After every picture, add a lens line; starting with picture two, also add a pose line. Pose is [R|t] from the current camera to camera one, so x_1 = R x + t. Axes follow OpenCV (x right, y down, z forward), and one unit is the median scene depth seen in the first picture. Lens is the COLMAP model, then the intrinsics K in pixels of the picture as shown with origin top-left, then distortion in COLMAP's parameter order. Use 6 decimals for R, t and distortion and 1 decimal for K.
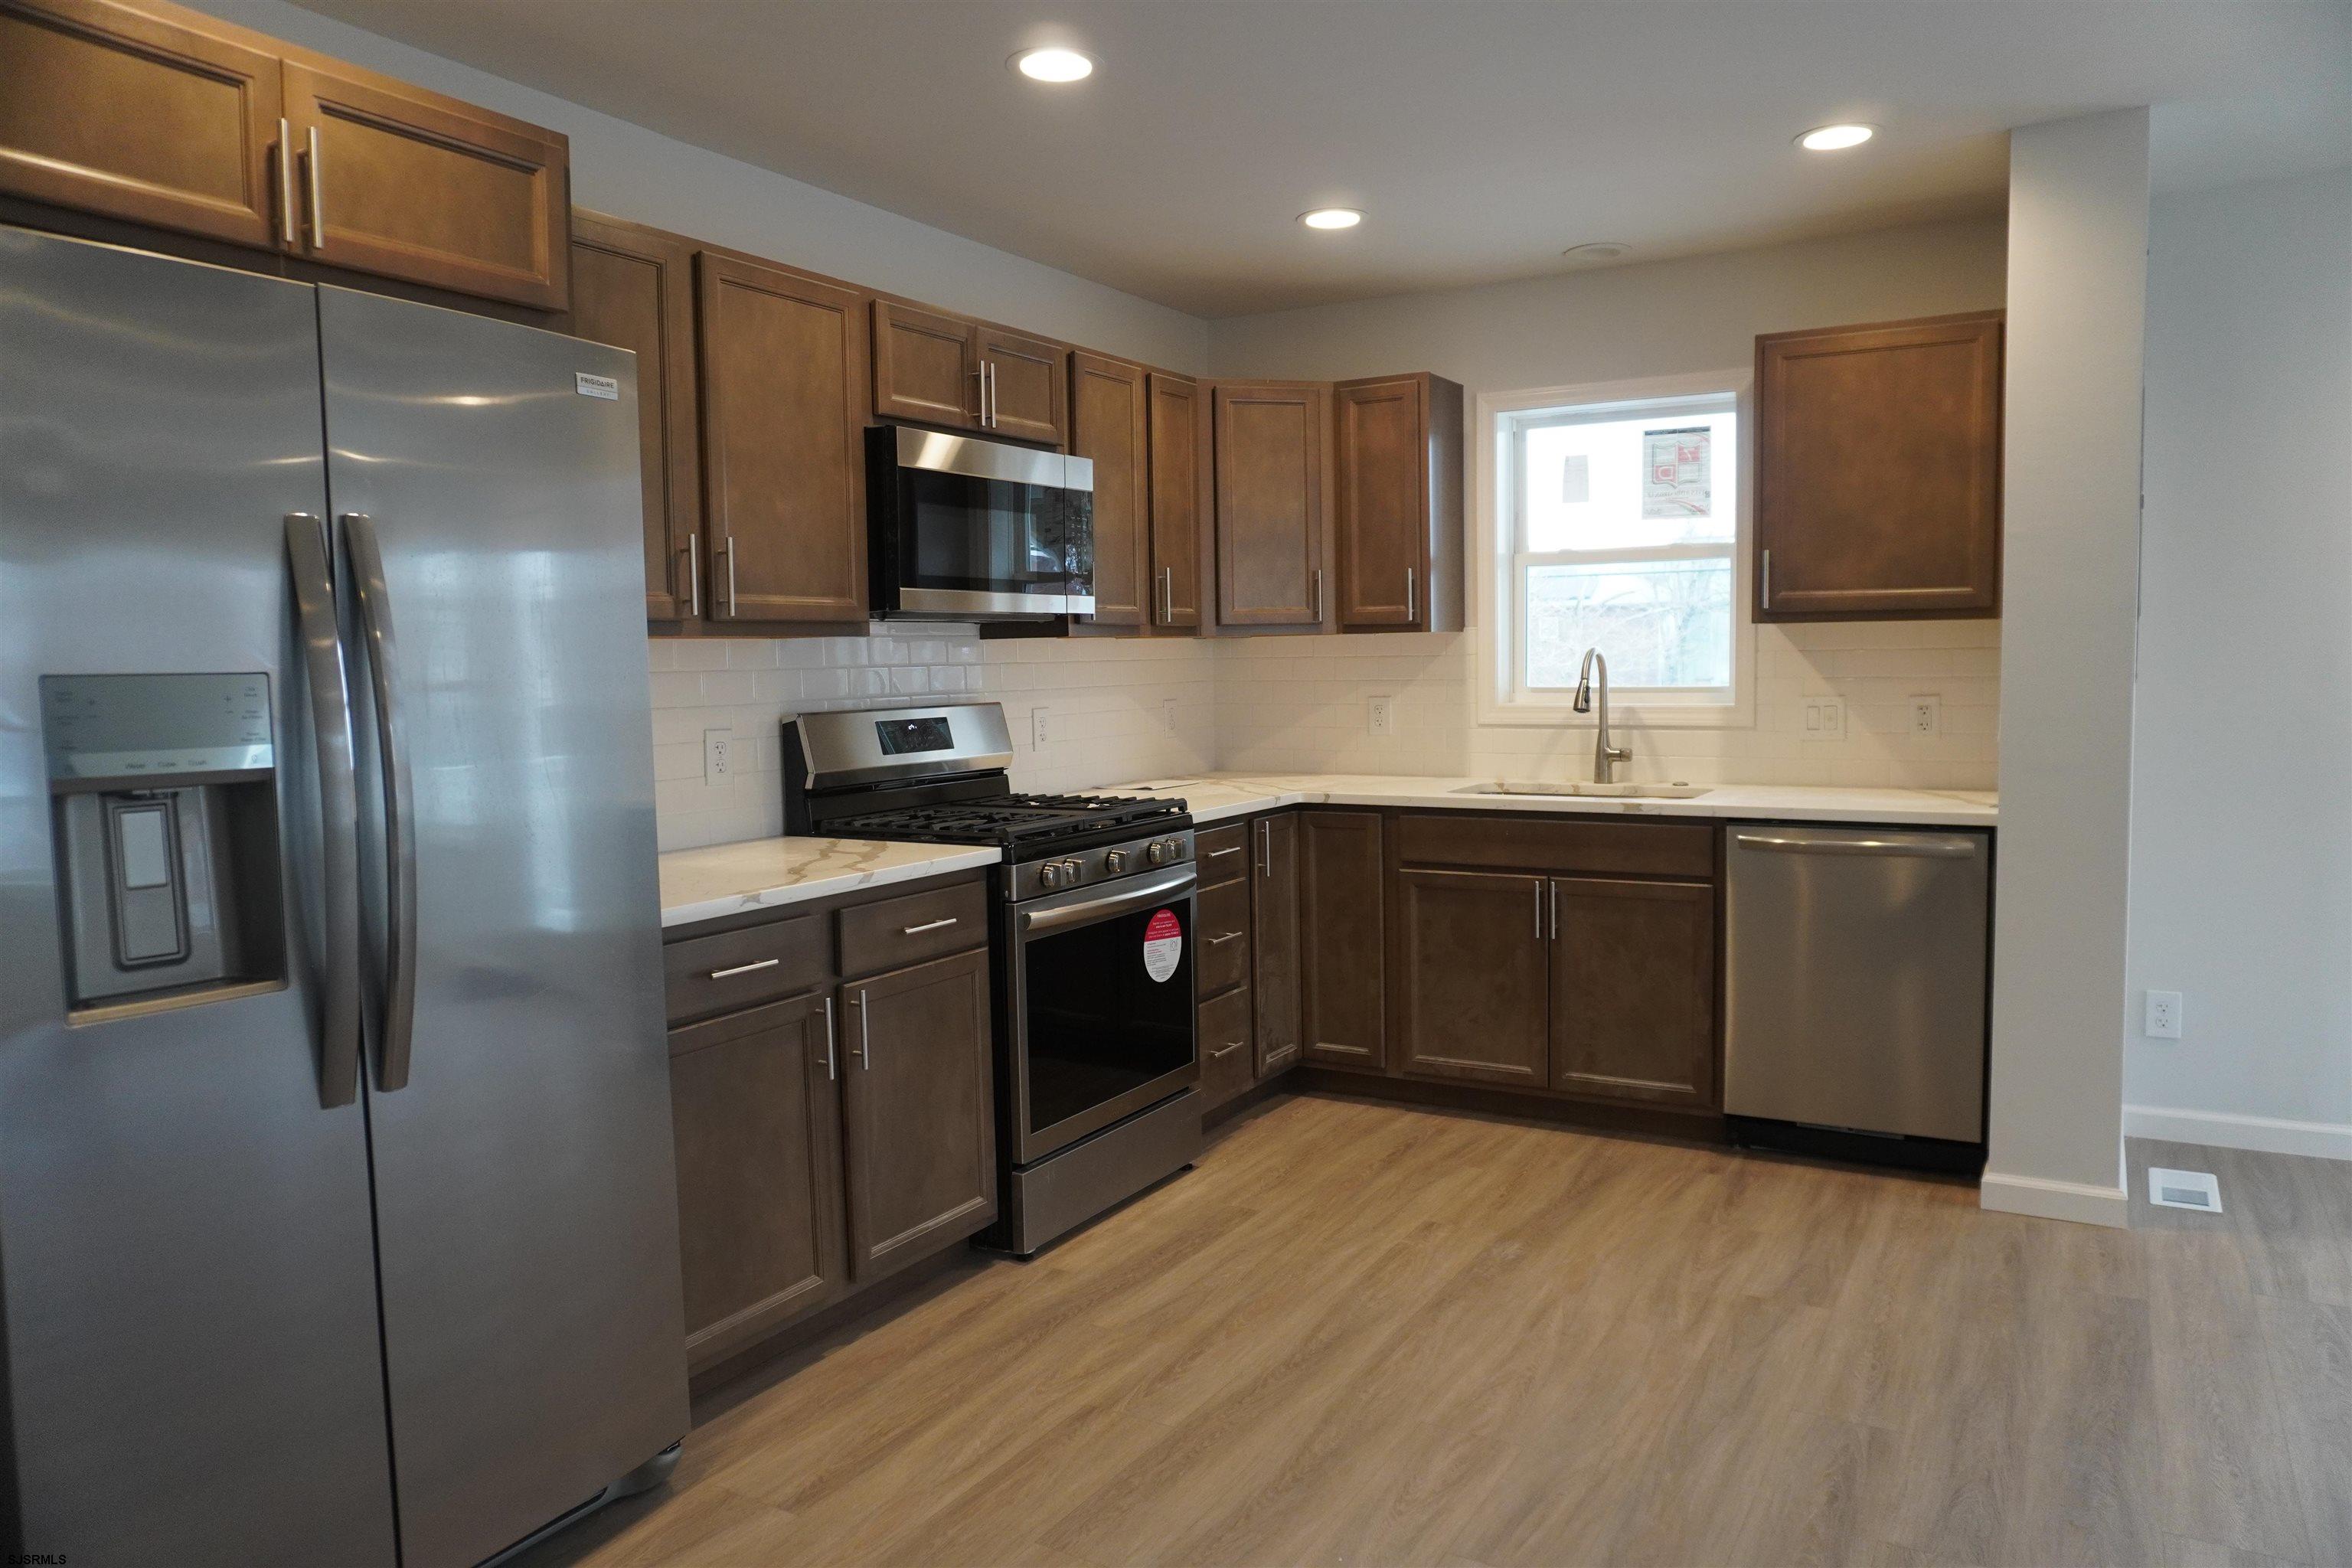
lens RADIAL K [[1571.3, 0, 1181.0], [0, 1571.3, 786.0], [0, 0, 1]] dist [-0.051414, 0.039002]
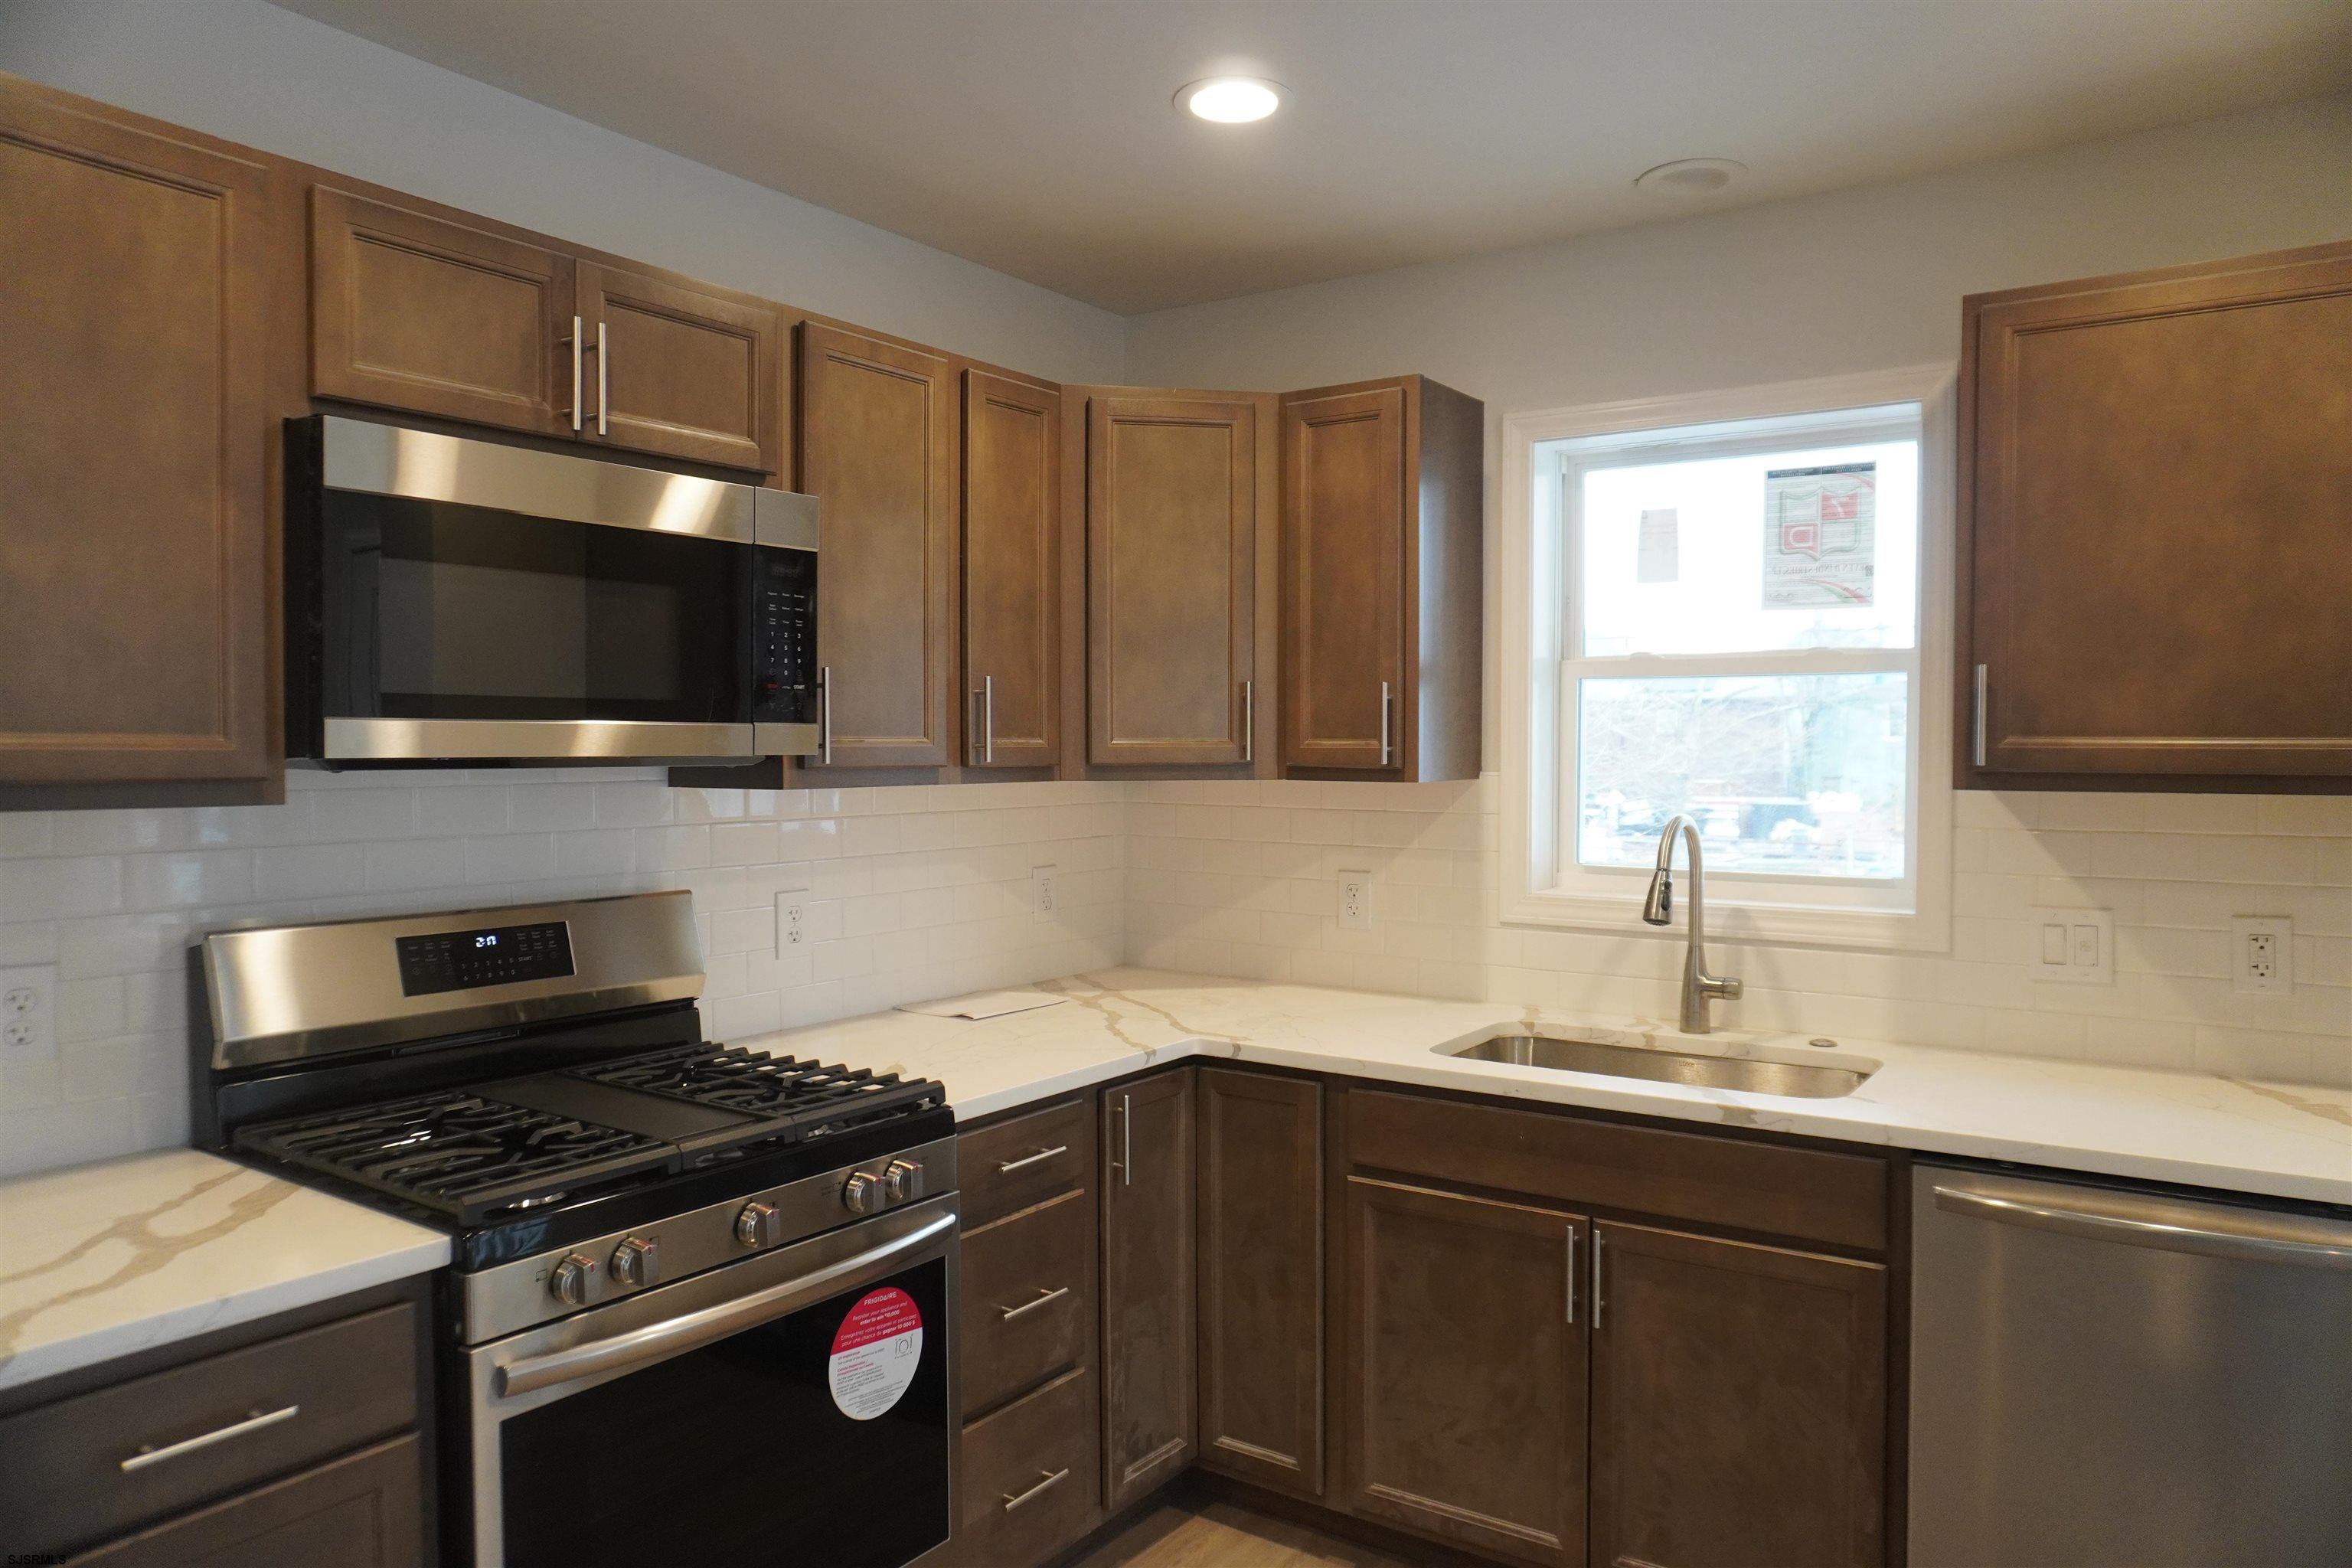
lens RADIAL K [[1571.3, 0, 1181.0], [0, 1571.3, 786.0], [0, 0, 1]] dist [-0.051414, 0.039002]
pose [[0.997244, 0.021774, -0.070929, 0.124706], [-0.025594, 0.998245, -0.053405, -0.069360], [0.069642, 0.055073, 0.996051, 0.418318]]
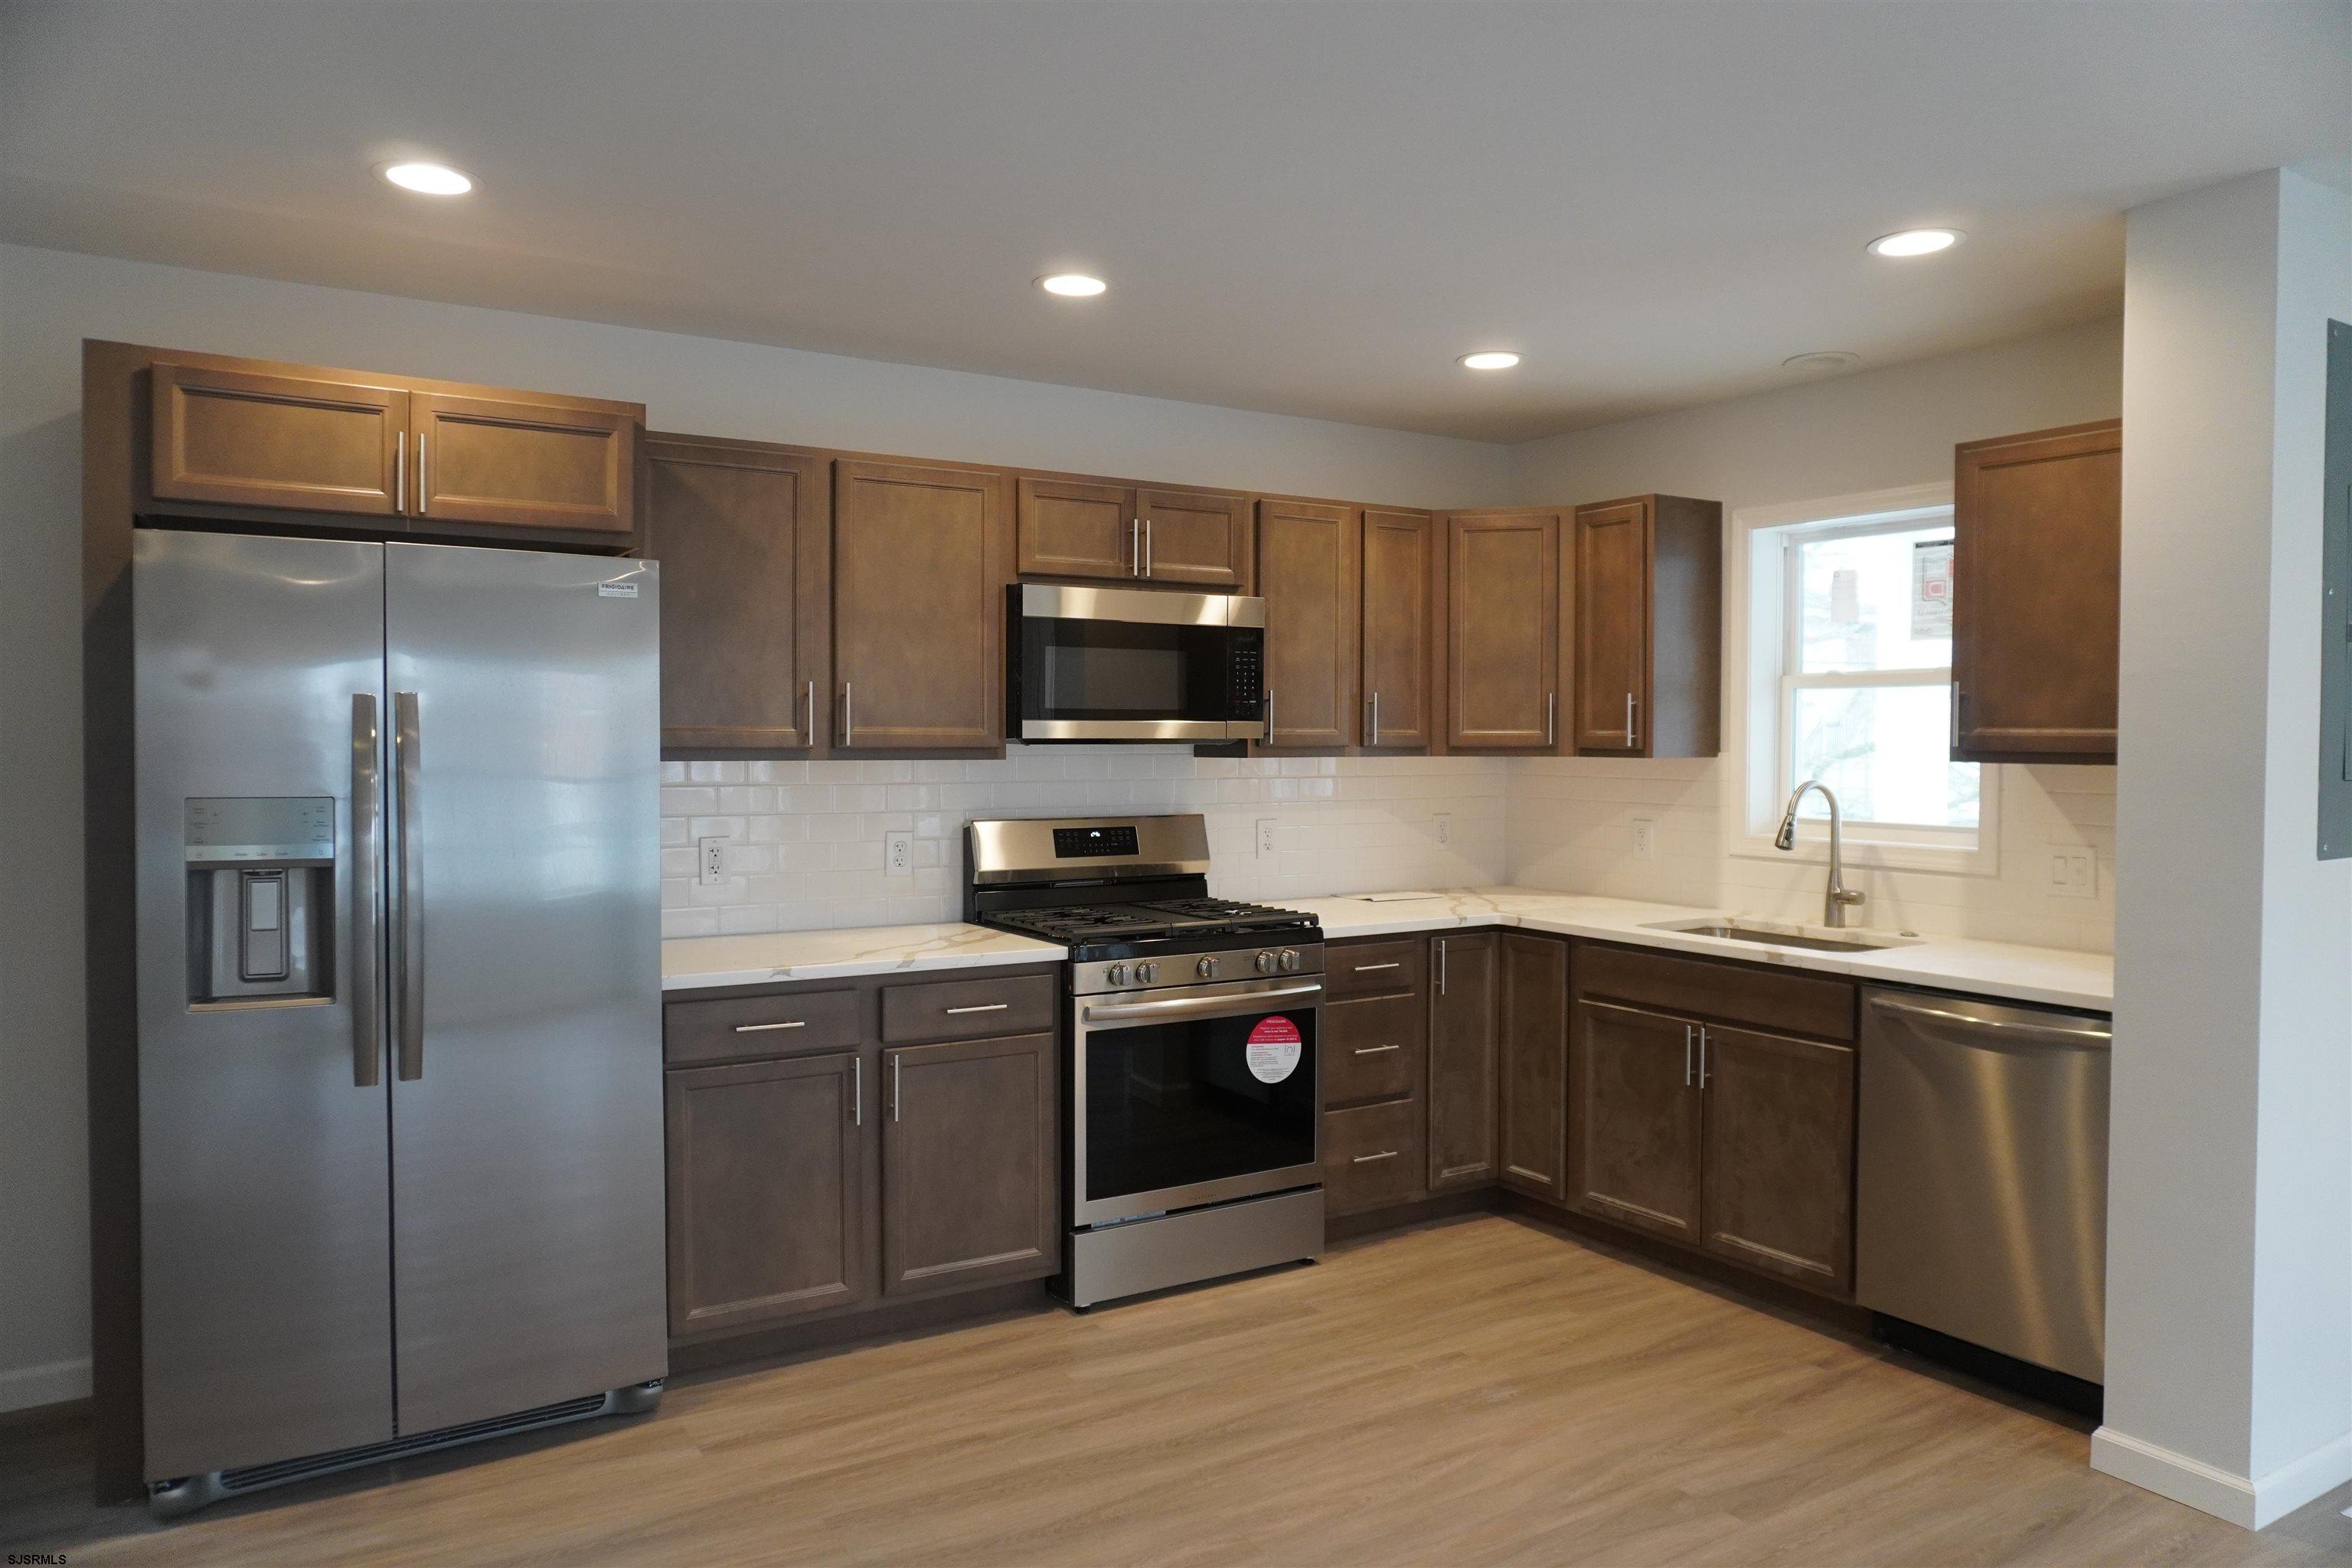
lens RADIAL K [[1571.3, 0, 1181.0], [0, 1571.3, 786.0], [0, 0, 1]] dist [-0.051414, 0.039002]
pose [[0.887750, 0.035121, -0.458984, 0.396753], [-0.056552, 0.997853, -0.033027, -0.037090], [0.456838, 0.055276, 0.887831, 0.006139]]
